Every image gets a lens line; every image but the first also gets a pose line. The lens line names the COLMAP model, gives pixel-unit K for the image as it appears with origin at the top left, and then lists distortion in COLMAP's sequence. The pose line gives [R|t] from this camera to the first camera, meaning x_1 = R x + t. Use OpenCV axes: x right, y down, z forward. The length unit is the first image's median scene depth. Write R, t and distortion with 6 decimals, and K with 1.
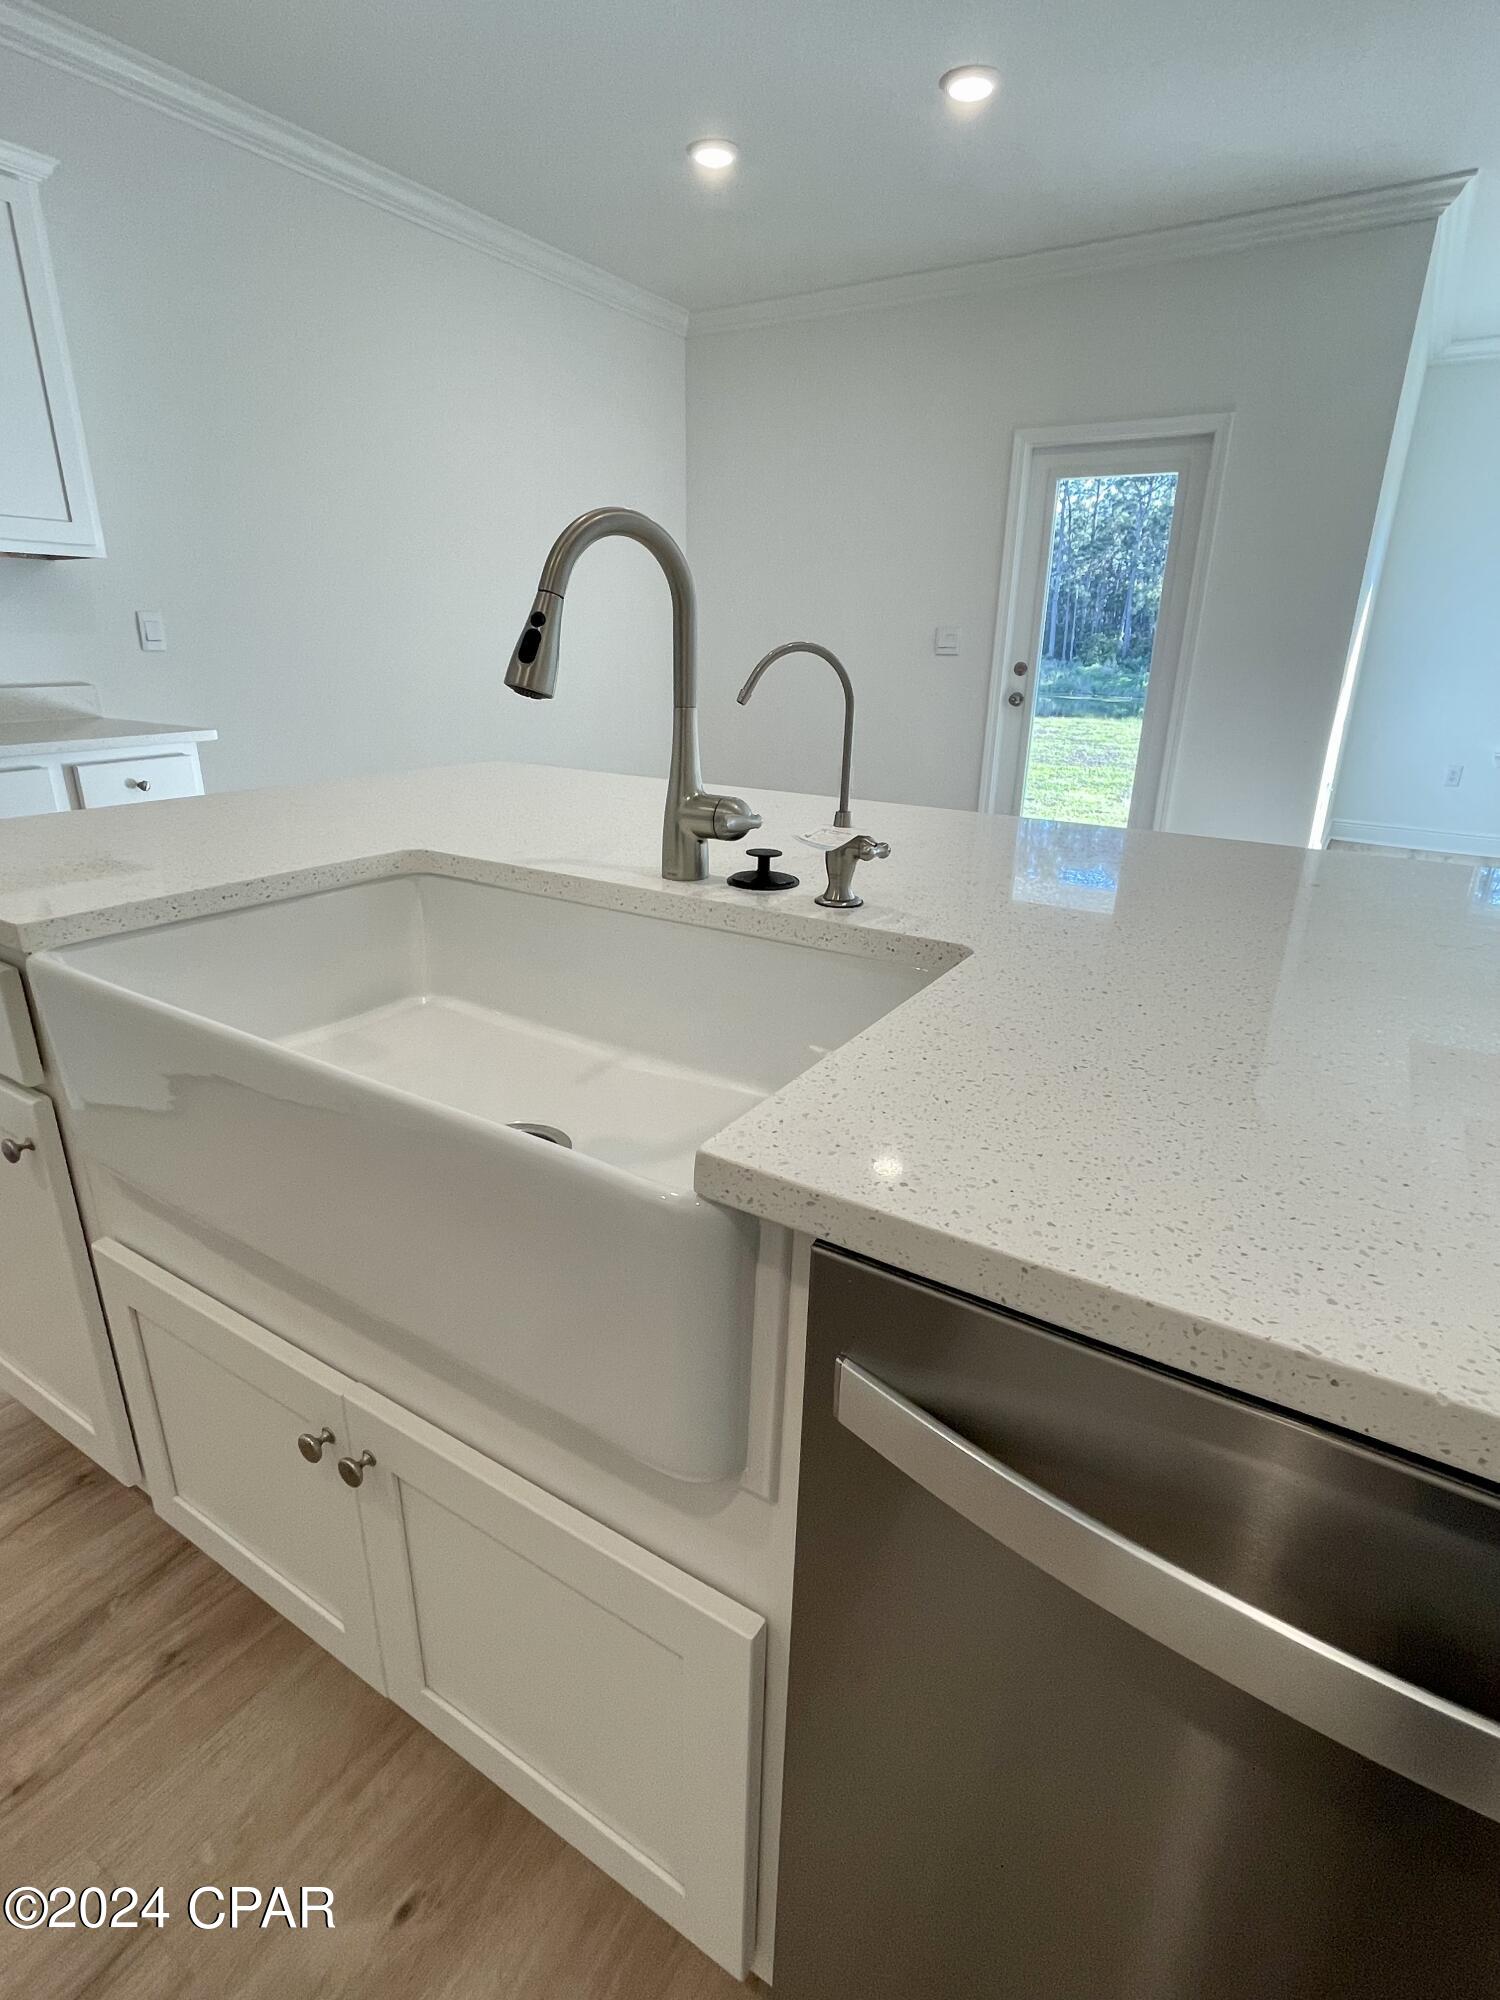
lens RADIAL K [[981.8, 0, 752.1], [0, 981.8, 1002.2], [0, 0, 1]] dist [0.000823, 0.001220]
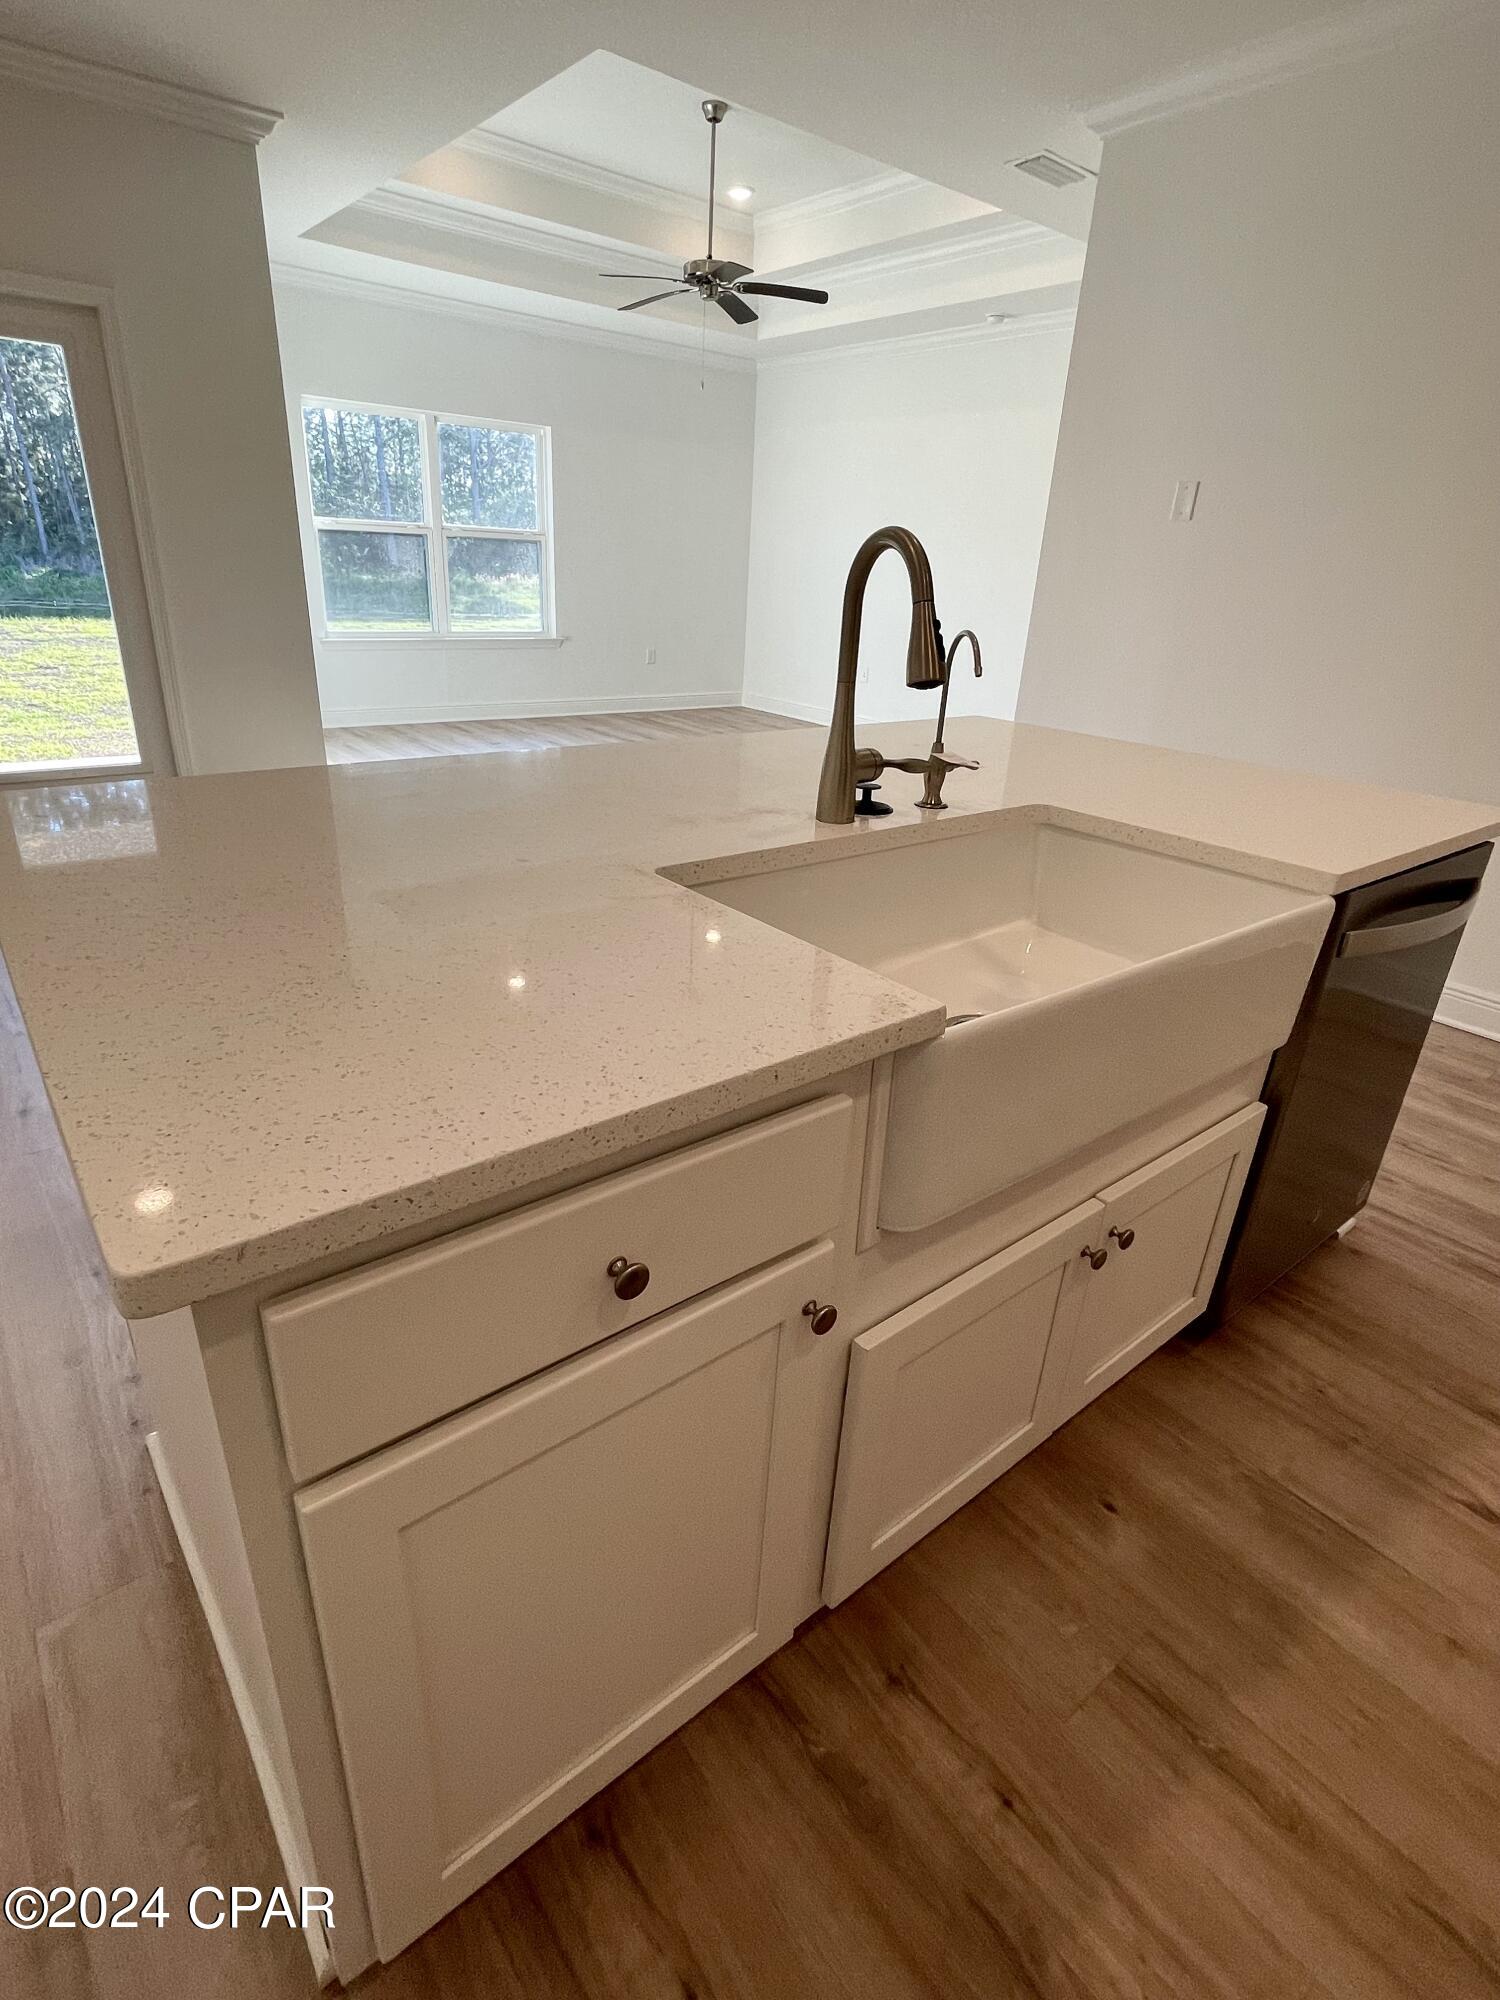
lens RADIAL K [[981.8, 0, 743.2], [0, 981.8, 1002.8], [0, 0, 1]] dist [0.000823, 0.001220]
pose [[0.339155, -0.386138, 0.857830, -1.233988], [0.287821, 0.910740, 0.296161, -0.311639], [-0.895619, 0.146457, 0.420021, 0.606919]]
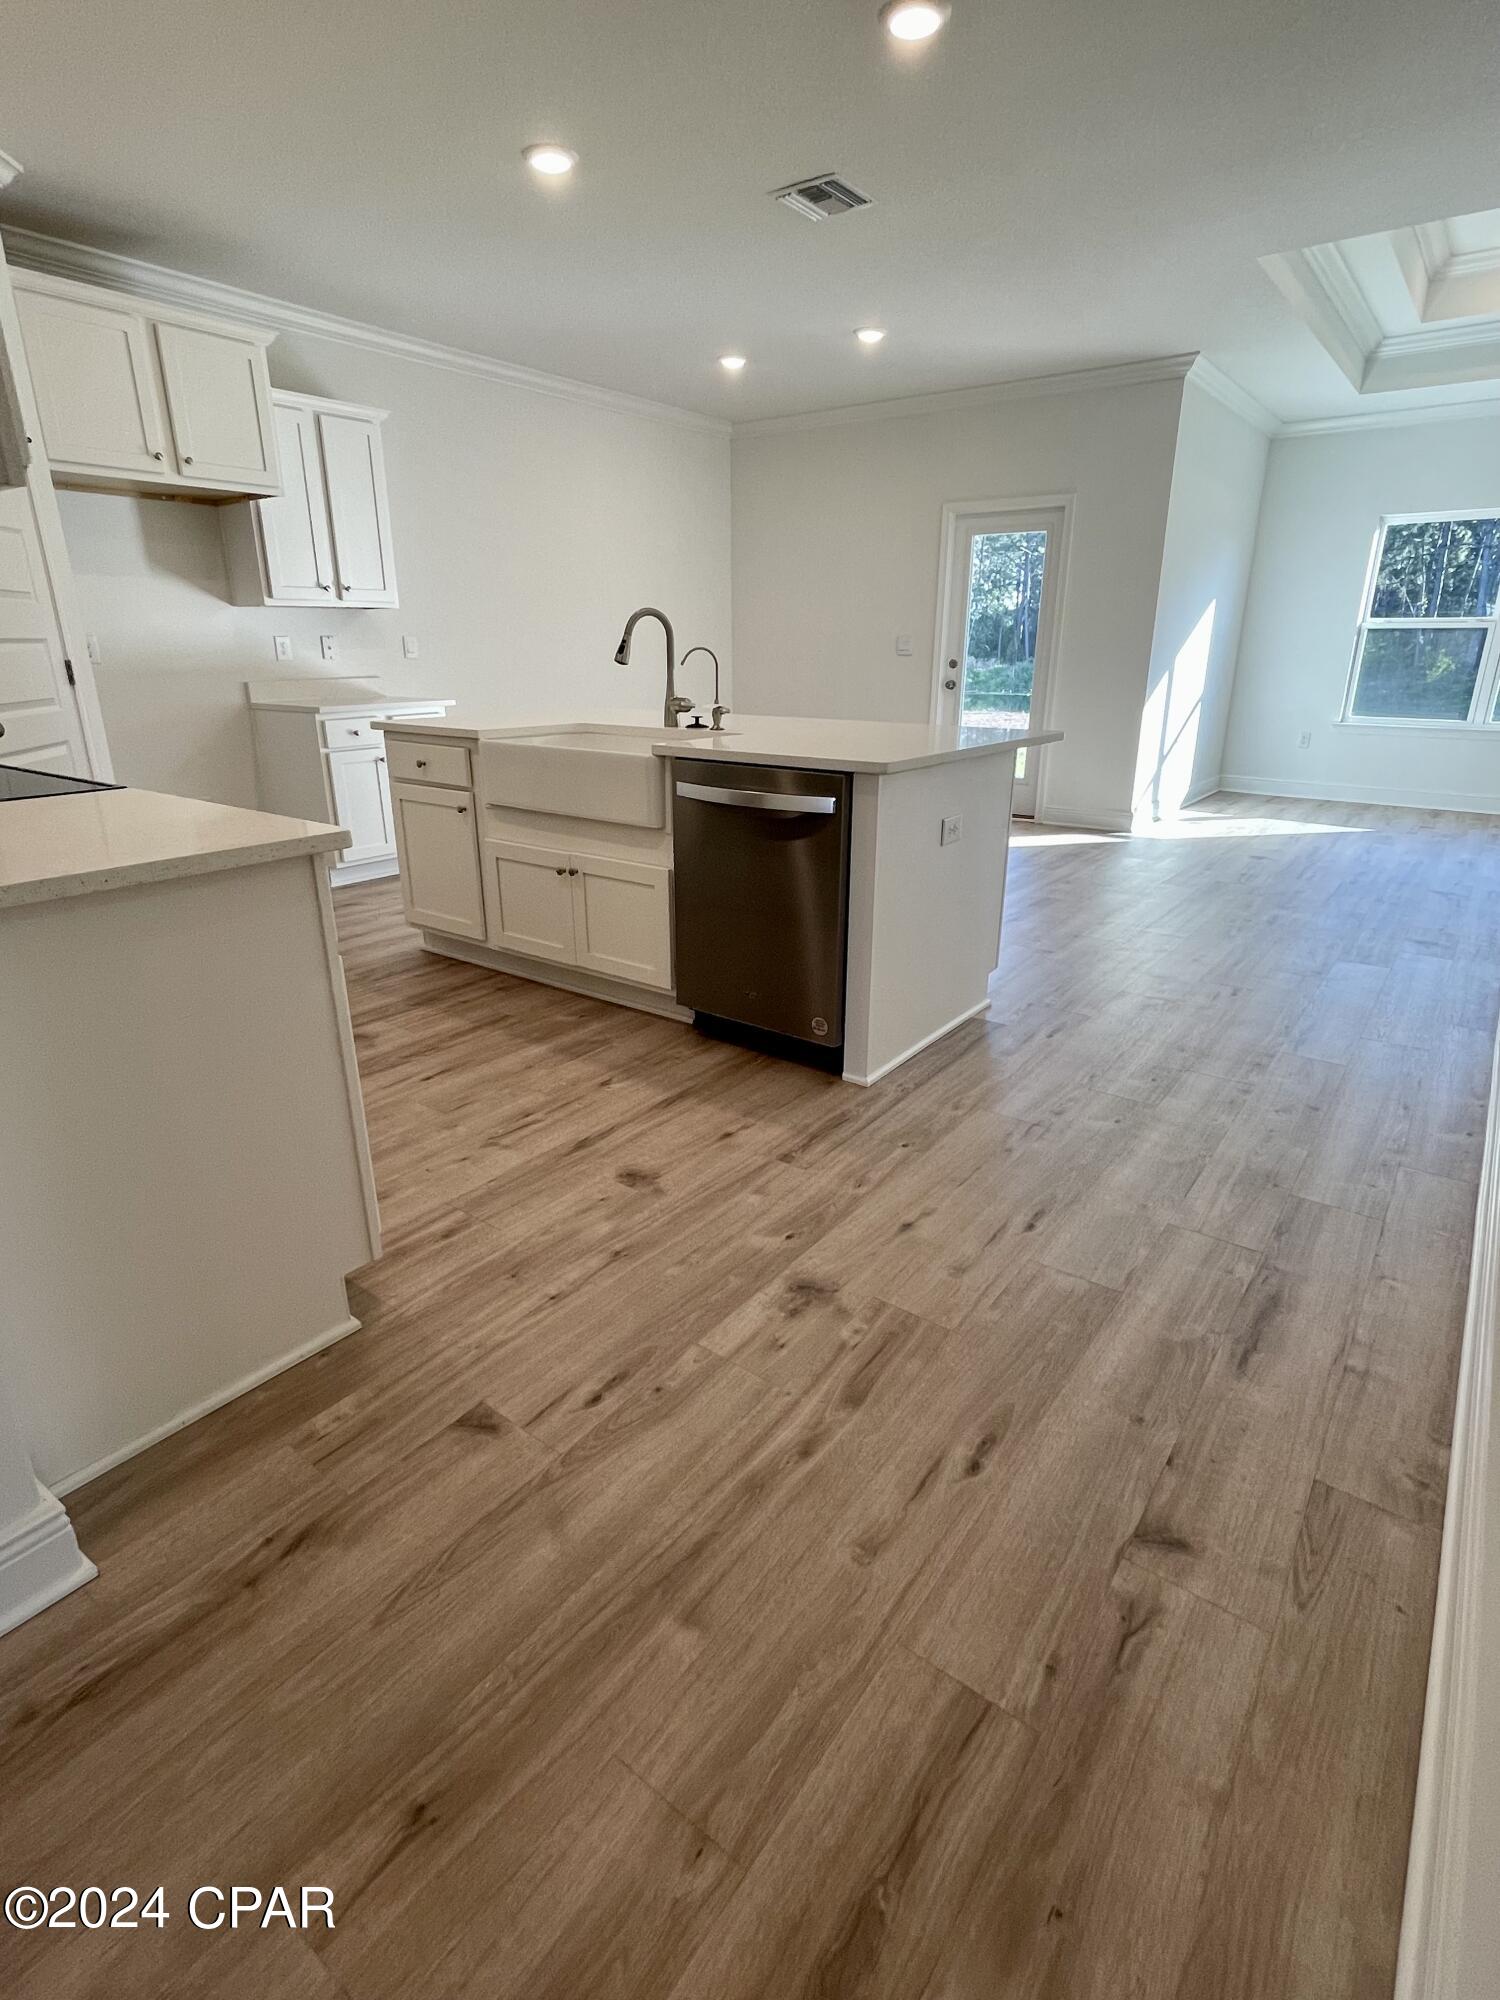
lens RADIAL K [[991.1, 0, 758.7], [0, 991.1, 1004.5], [0, 0, 1]] dist [-0.000917, -0.000612]
pose [[0.996824, 0.012183, -0.078697, 0.434739], [-0.012824, 0.999889, -0.007641, 0.724704], [0.078595, 0.008626, 0.996869, -1.939553]]
